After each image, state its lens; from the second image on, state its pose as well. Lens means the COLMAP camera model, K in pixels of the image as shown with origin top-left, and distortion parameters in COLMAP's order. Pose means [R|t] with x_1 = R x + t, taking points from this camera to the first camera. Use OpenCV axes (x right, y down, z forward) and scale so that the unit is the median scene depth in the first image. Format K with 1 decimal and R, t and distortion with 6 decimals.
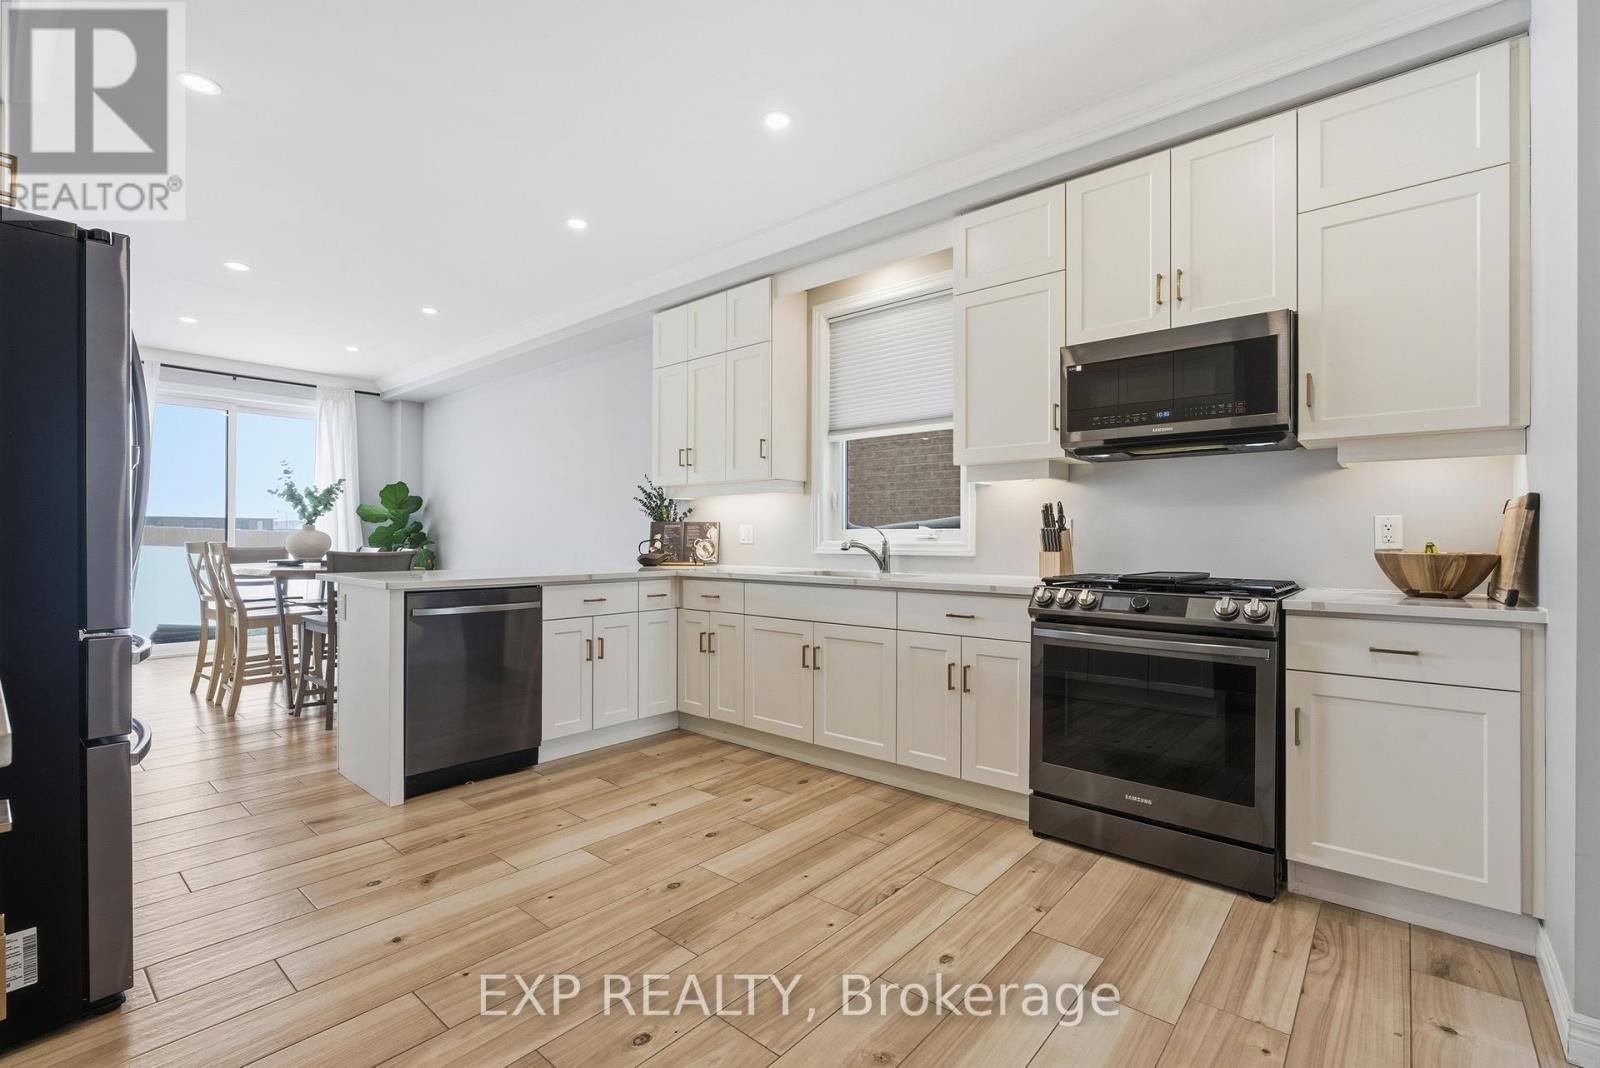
lens RADIAL K [[732.1, 0, 785.2], [0, 732.1, 535.4], [0, 0, 1]] dist [-0.008949, 0.004071]
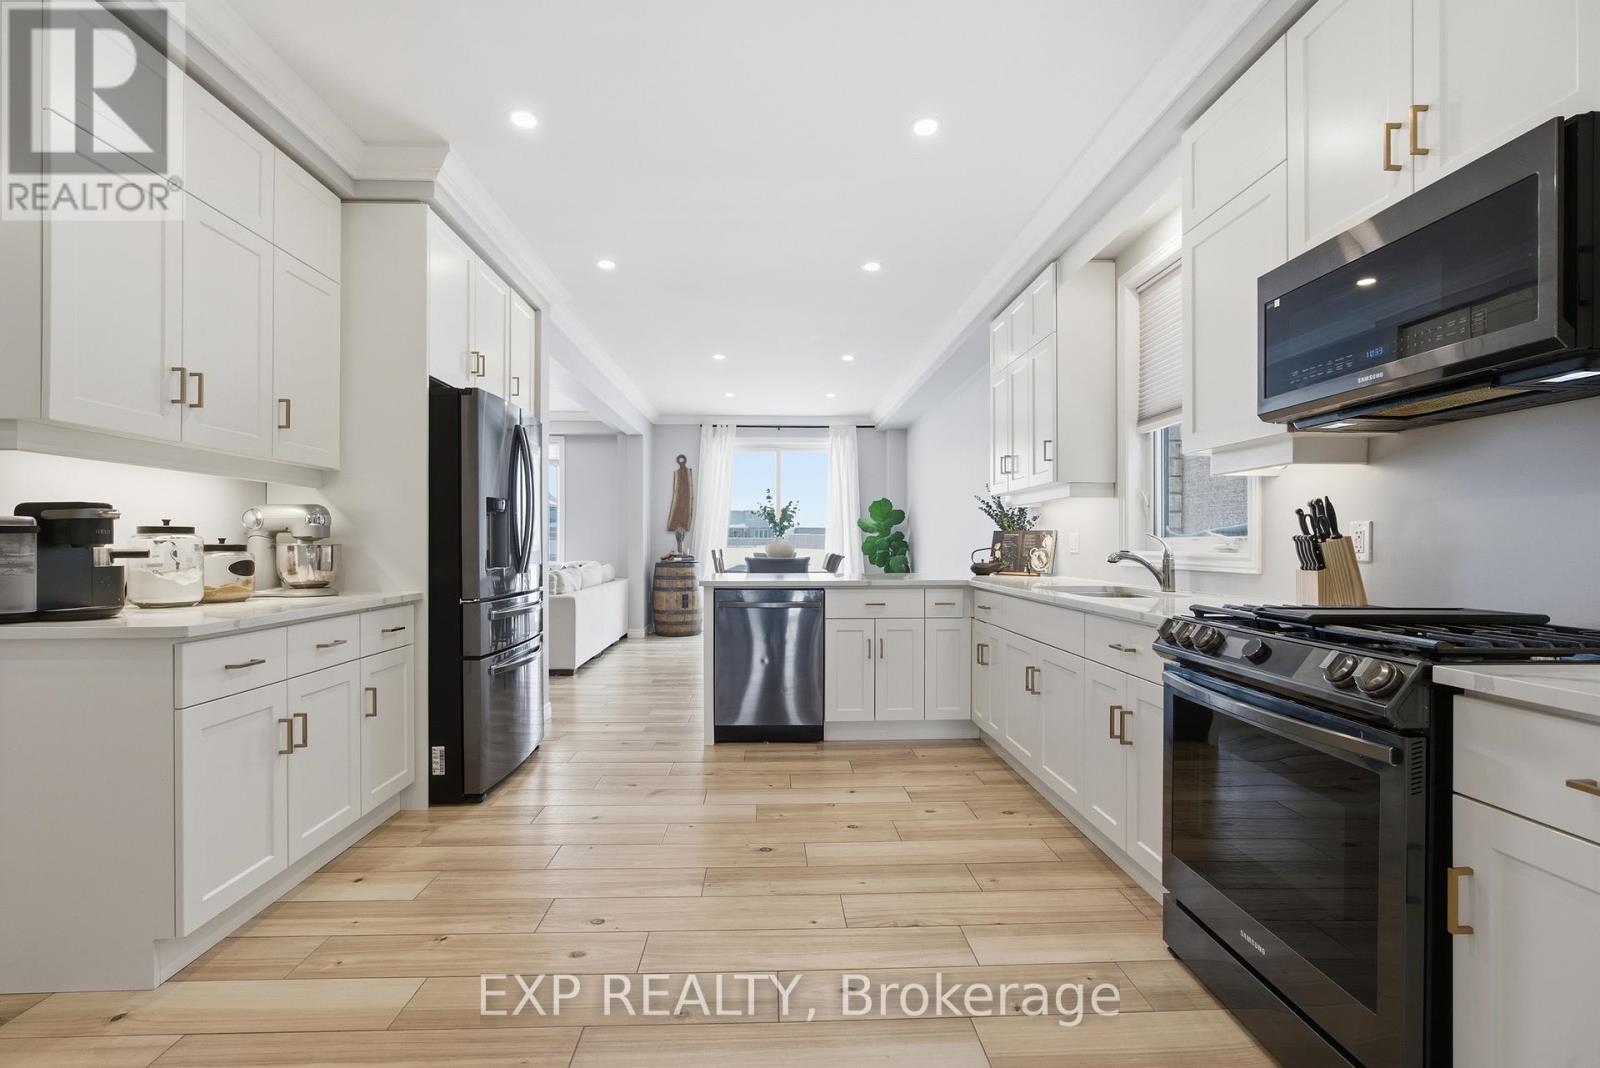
lens RADIAL K [[732.1, 0, 793.2], [0, 732.1, 543.5], [0, 0, 1]] dist [-0.008949, 0.004071]
pose [[0.675105, -0.002077, -0.737719, 0.473982], [0.005059, 0.999986, 0.001814, -0.005621], [0.737704, -0.004957, 0.675106, 0.161586]]
